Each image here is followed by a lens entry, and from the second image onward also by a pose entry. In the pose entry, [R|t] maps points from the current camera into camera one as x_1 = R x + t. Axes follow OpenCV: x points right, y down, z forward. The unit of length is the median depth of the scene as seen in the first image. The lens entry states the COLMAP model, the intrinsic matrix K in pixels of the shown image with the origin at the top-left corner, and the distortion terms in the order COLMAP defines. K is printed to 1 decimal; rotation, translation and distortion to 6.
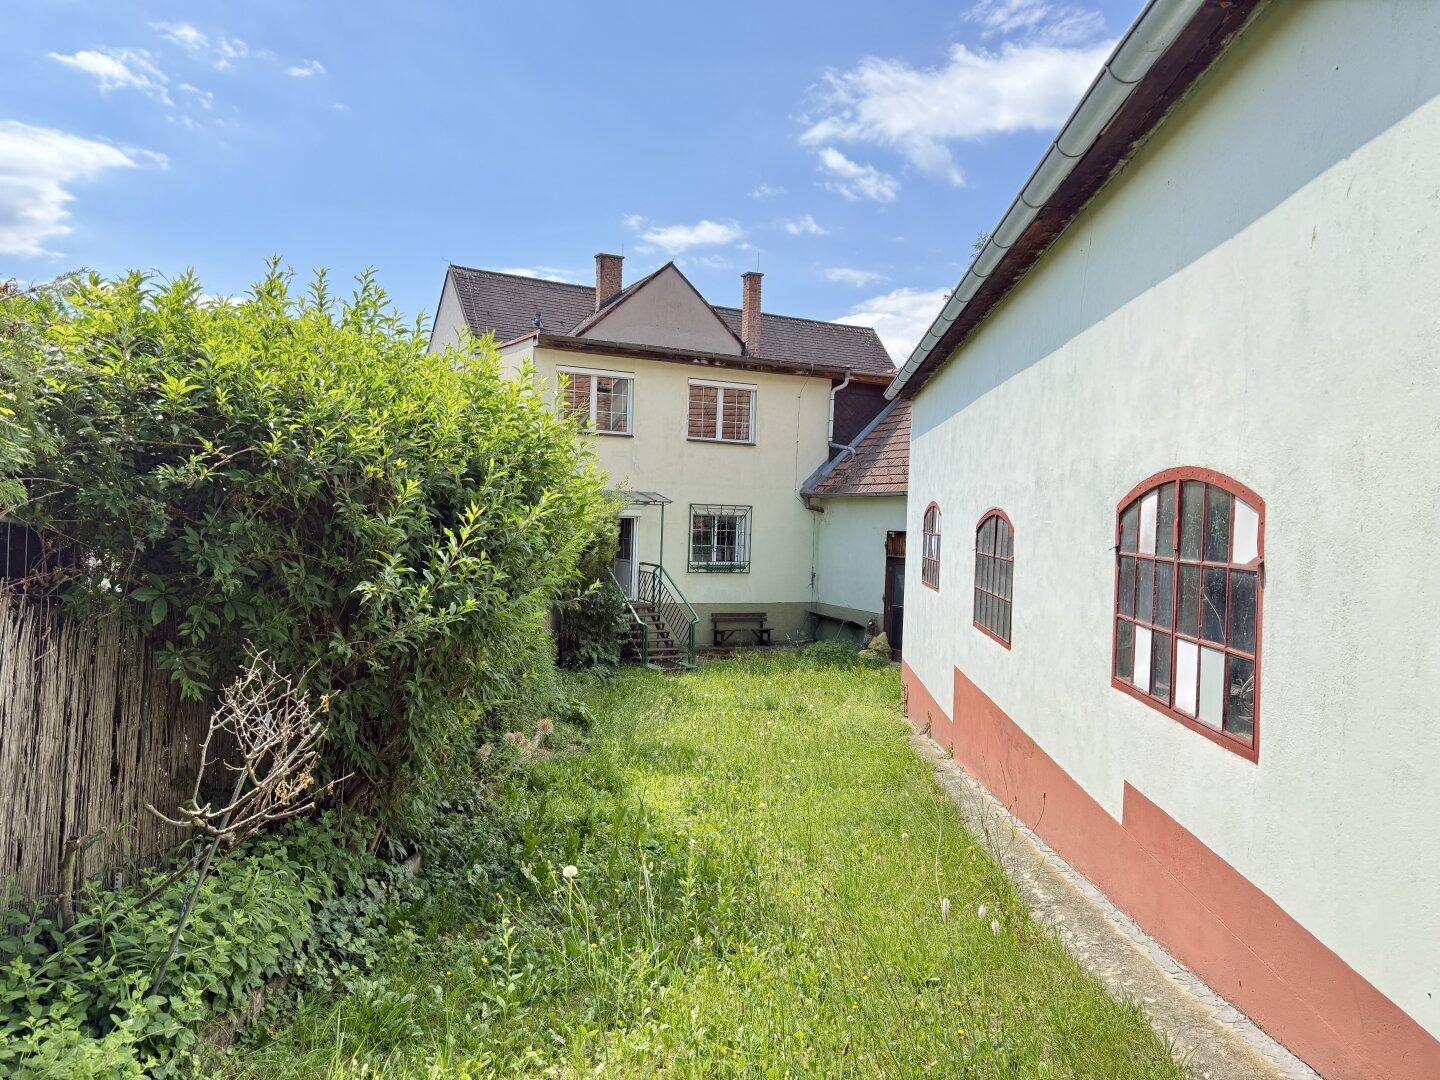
lens RADIAL K [[998.4, 0, 716.7], [0, 998.4, 535.4], [0, 0, 1]] dist [0.057958, -0.022384]
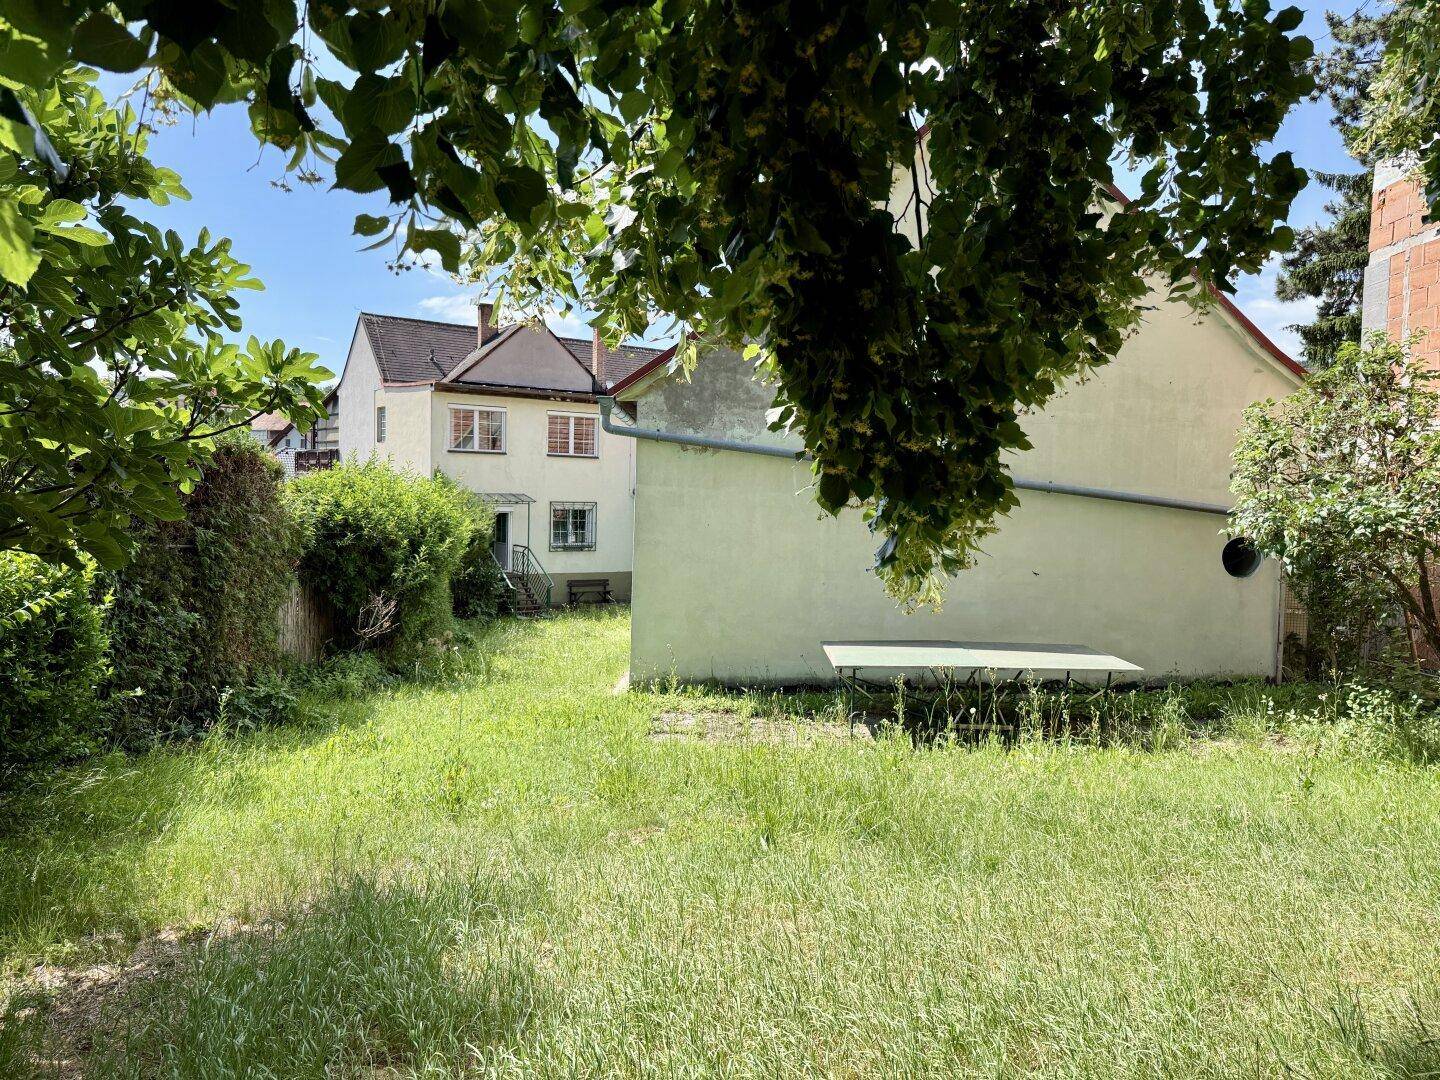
lens RADIAL K [[998.4, 0, 727.7], [0, 998.4, 545.0], [0, 0, 1]] dist [0.057958, -0.022384]
pose [[0.993780, -0.013183, 0.110575, 0.064635], [0.008386, 0.999008, 0.043737, -0.030453], [-0.111042, -0.042538, 0.992905, -0.409342]]
